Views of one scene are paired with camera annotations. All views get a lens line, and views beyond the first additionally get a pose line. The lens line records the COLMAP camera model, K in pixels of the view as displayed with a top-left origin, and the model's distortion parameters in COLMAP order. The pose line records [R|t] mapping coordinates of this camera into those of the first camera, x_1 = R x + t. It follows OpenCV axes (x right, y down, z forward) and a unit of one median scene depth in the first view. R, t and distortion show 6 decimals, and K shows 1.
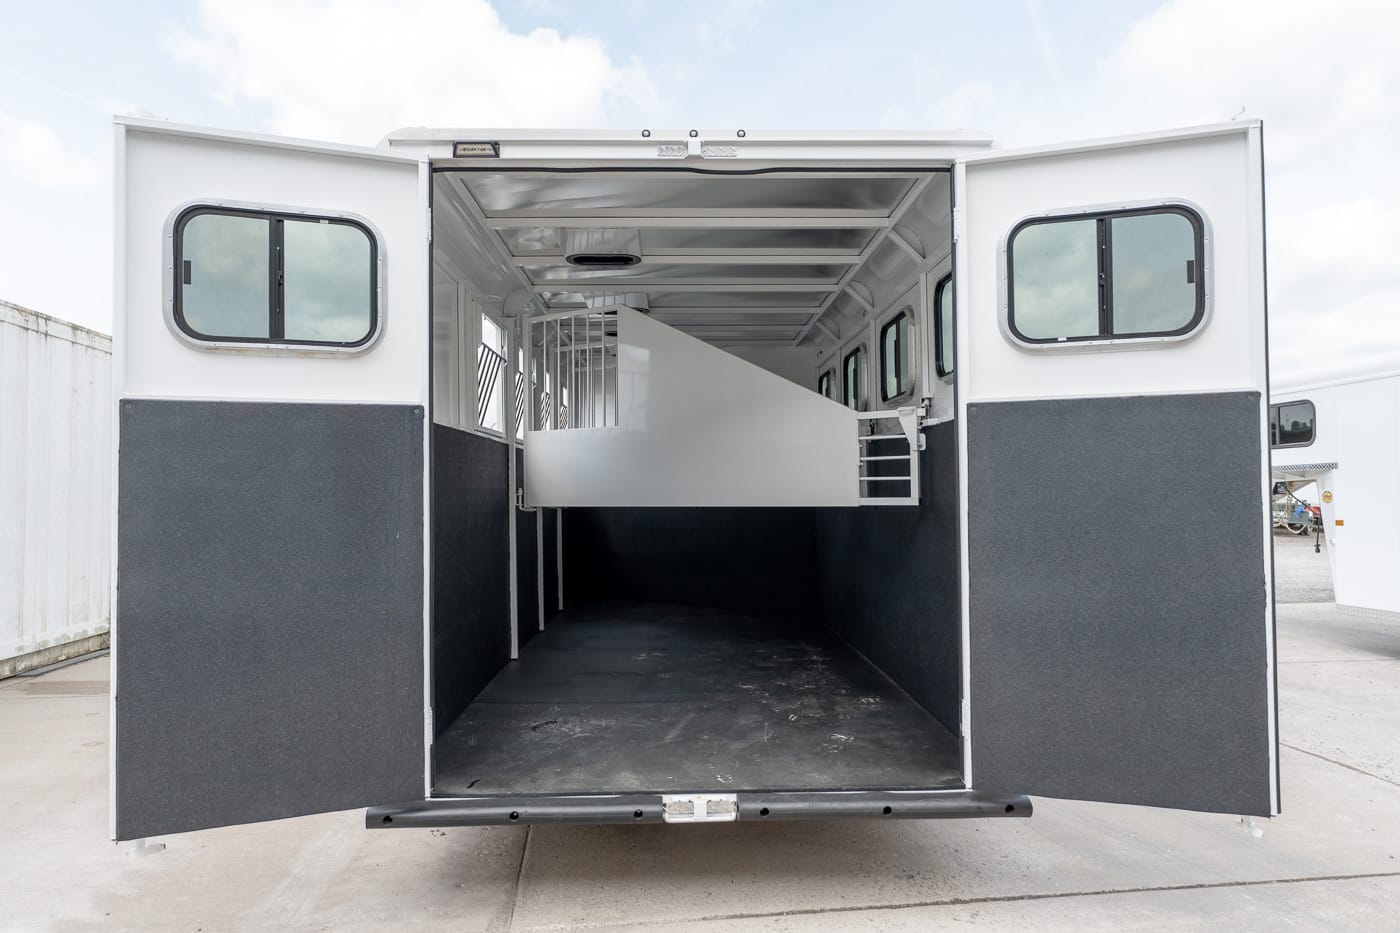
lens RADIAL K [[895.5, 0, 681.5], [0, 895.5, 469.9], [0, 0, 1]] dist [-0.003990, -0.001067]
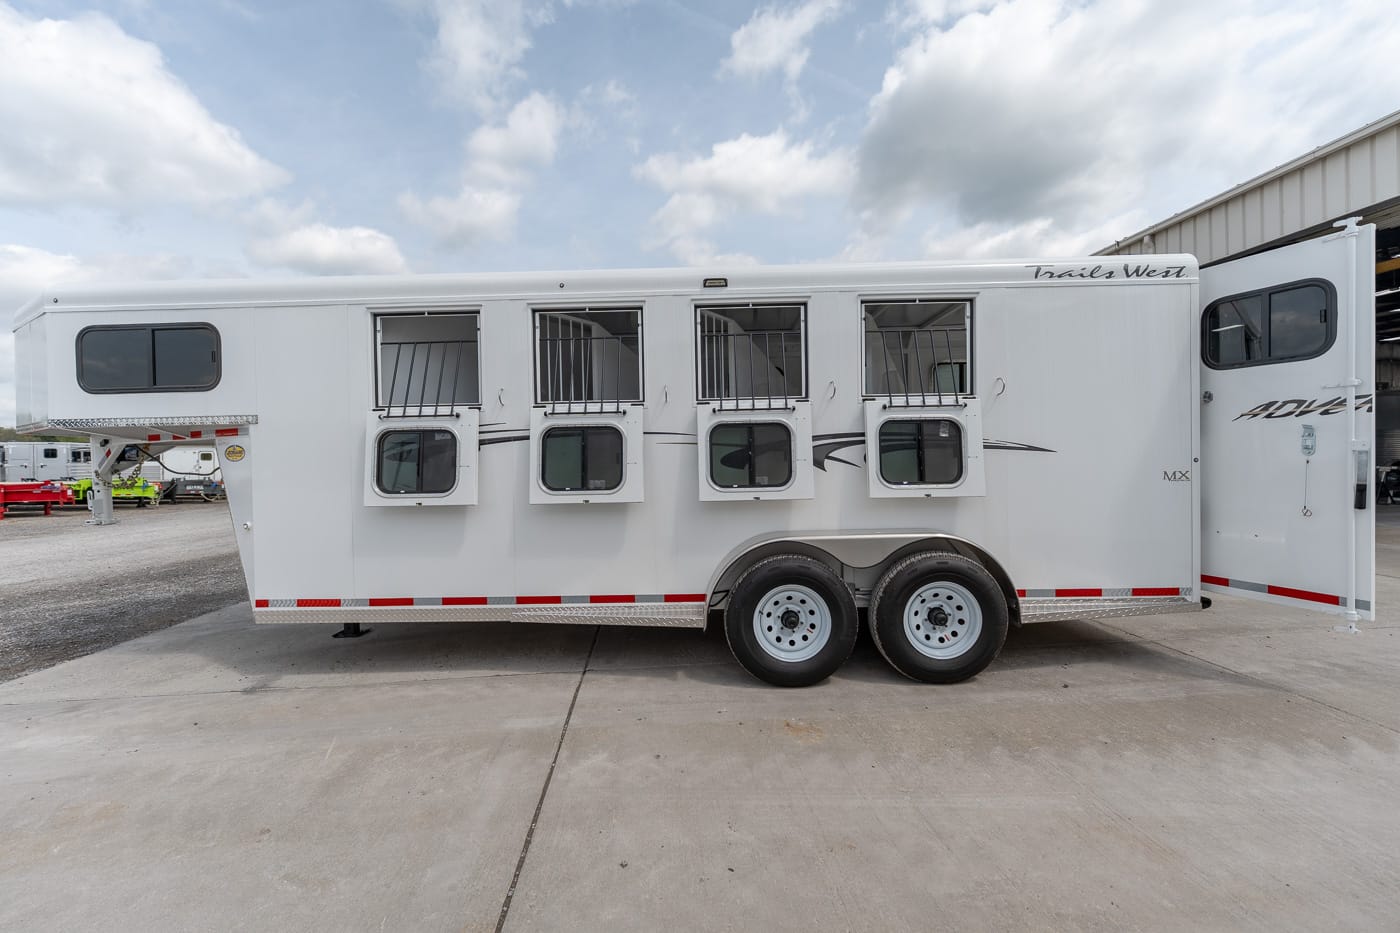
lens RADIAL K [[563.0, 0, 703.0], [0, 563.0, 467.5], [0, 0, 1]] dist [-0.002951, 0.000512]
pose [[0.020175, -0.005789, 0.999780, -1.464661], [-0.006348, 0.999962, 0.005918, 0.079331], [-0.999776, -0.006466, 0.020138, 1.895579]]
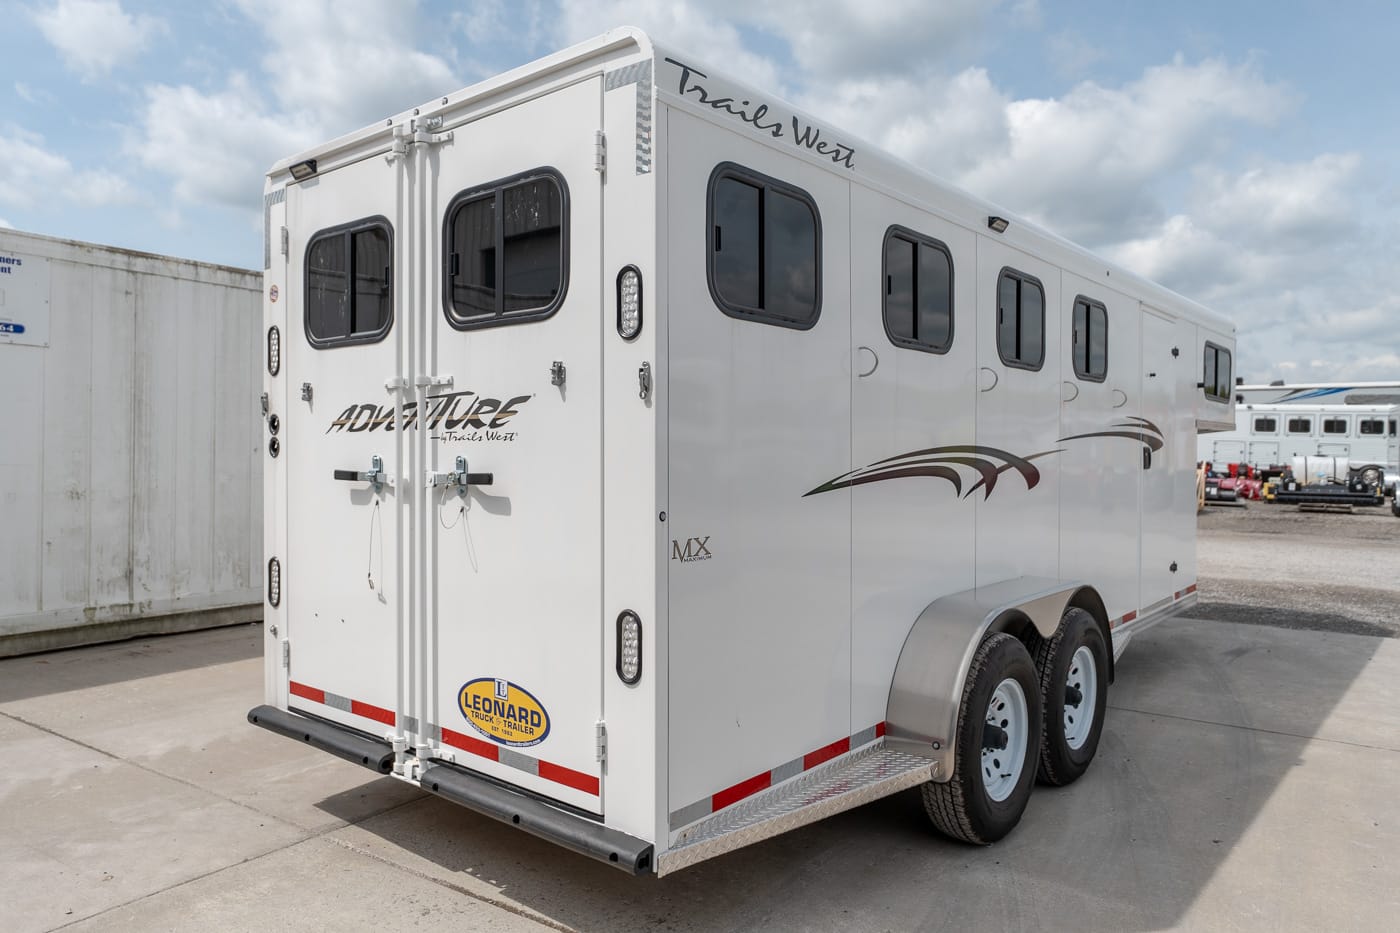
lens RADIAL K [[938.6, 0, 670.7], [0, 938.6, 454.3], [0, 0, 1]] dist [-0.001008, 0.004135]
pose [[0.750559, 0.011993, -0.660695, 0.881802], [0.008614, 0.999573, 0.027930, -0.015199], [0.660747, -0.026655, 0.750135, 0.358547]]
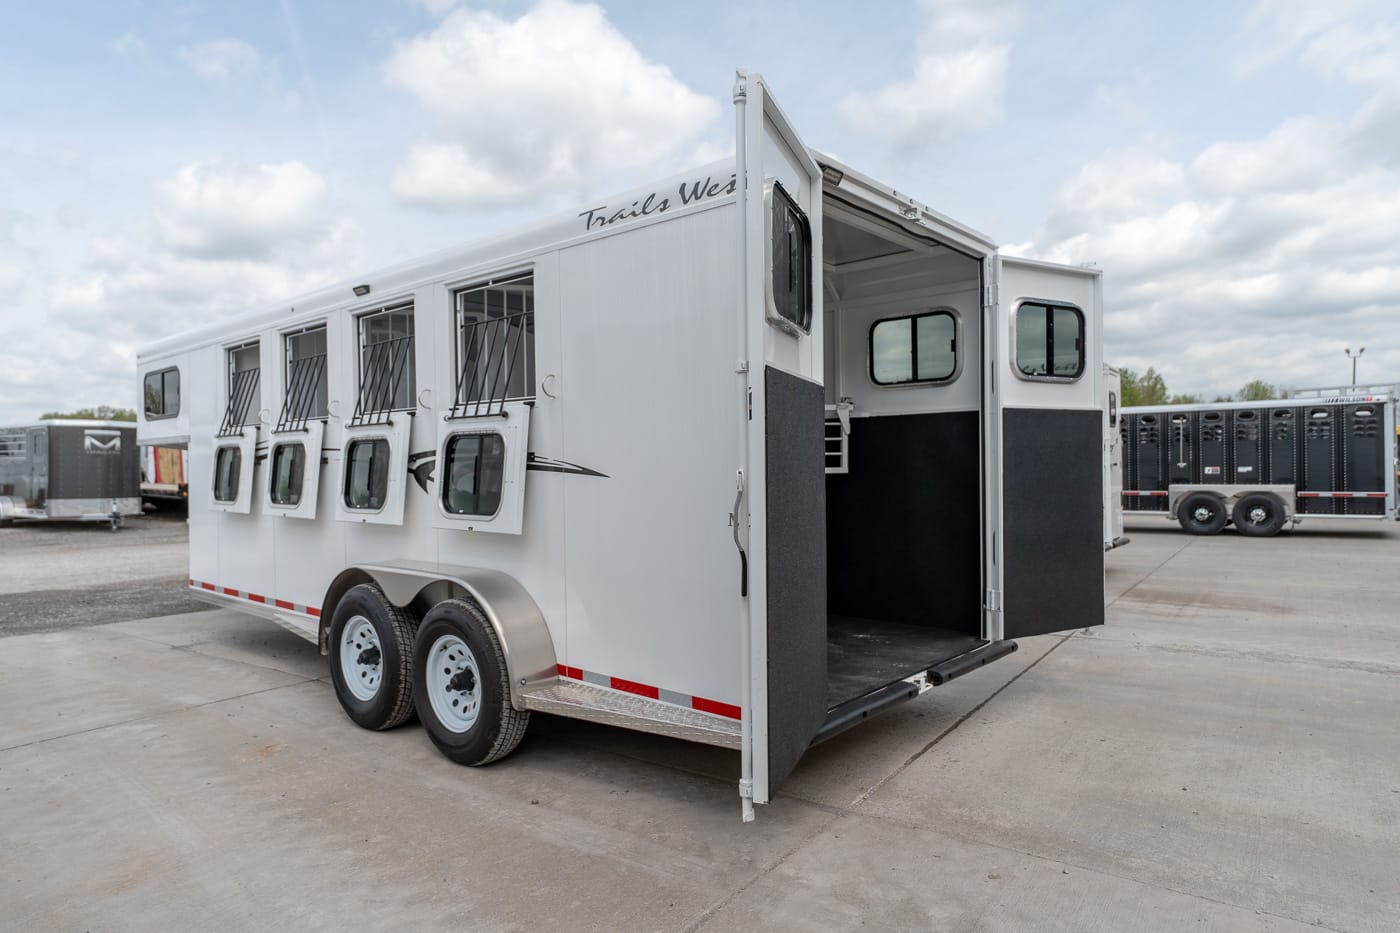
lens RADIAL K [[863.7, 0, 702.0], [0, 863.7, 473.2], [0, 0, 1]] dist [-0.003024, -0.000372]
pose [[0.665173, -0.007981, 0.746647, -1.126535], [-0.013619, 0.999647, 0.022819, 0.015725], [-0.746565, -0.025347, 0.664829, 0.325431]]
